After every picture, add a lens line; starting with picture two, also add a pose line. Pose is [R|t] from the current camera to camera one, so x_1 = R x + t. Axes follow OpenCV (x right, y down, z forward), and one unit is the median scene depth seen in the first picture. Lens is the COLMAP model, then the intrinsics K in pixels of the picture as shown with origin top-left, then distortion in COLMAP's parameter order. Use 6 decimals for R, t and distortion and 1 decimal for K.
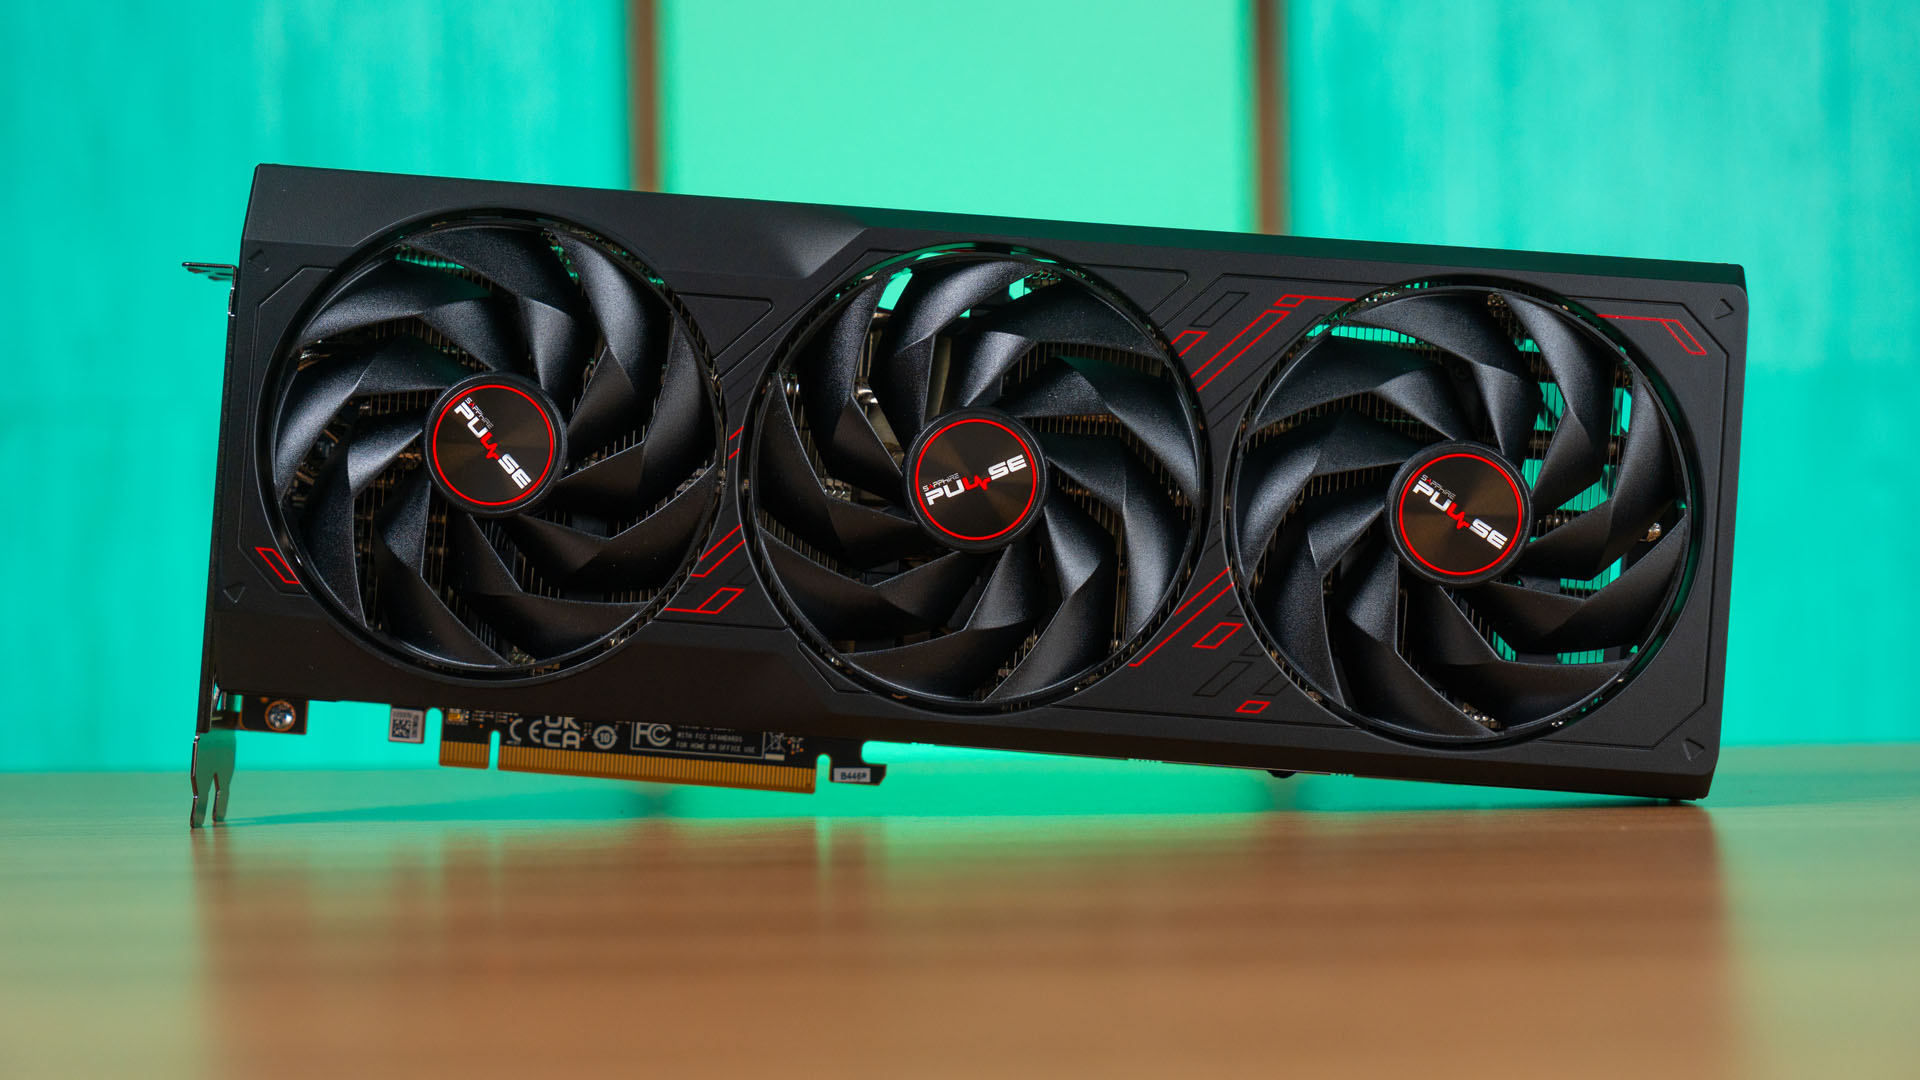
lens RADIAL K [[3428.4, 0, 954.5], [0, 3428.4, 582.0], [0, 0, 1]] dist [0.010300, 0.058520]
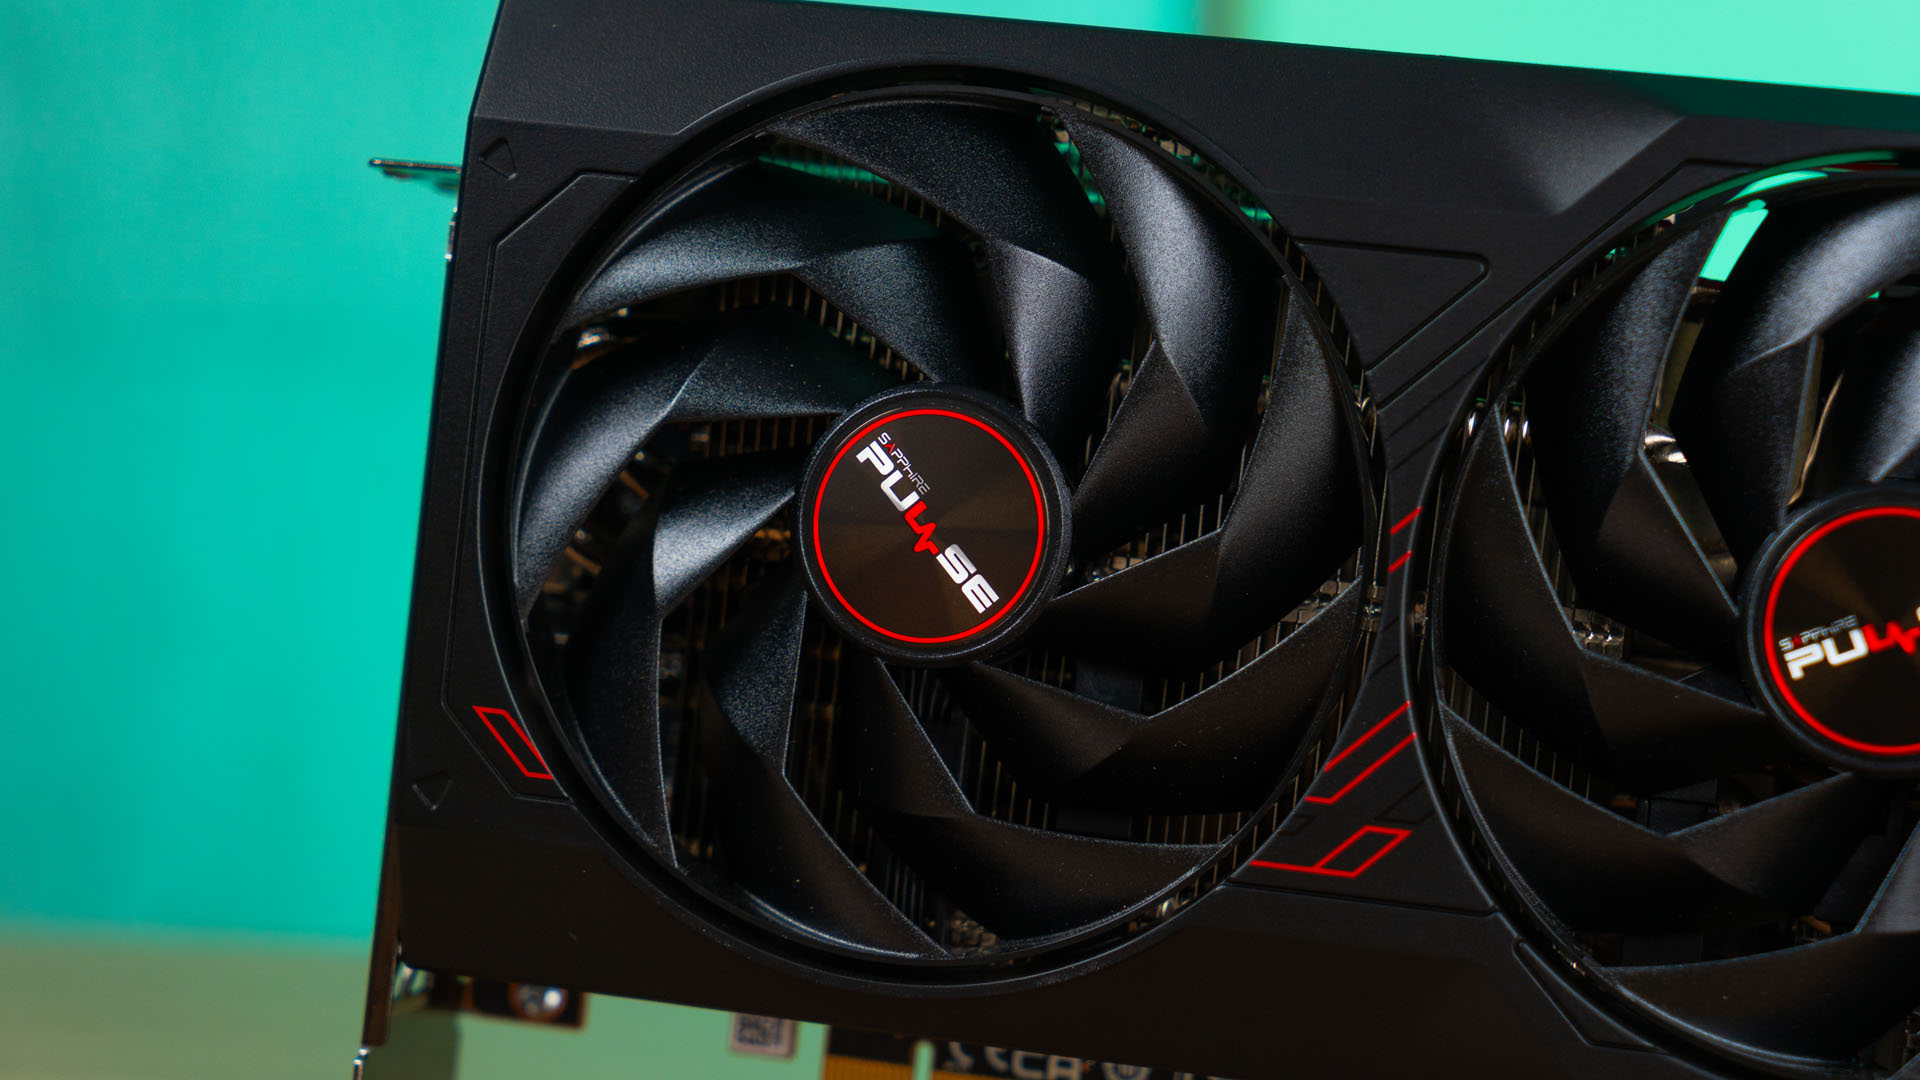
lens RADIAL K [[3805.0, 0, 960.0], [0, 3805.0, 540.0], [0, 0, 1]] dist [0.009159, 0.357889]
pose [[0.987670, 0.035619, -0.152441, -0.043033], [-0.035052, 0.999365, 0.006409, -0.041885], [0.152573, -0.000986, 0.988292, 0.438963]]
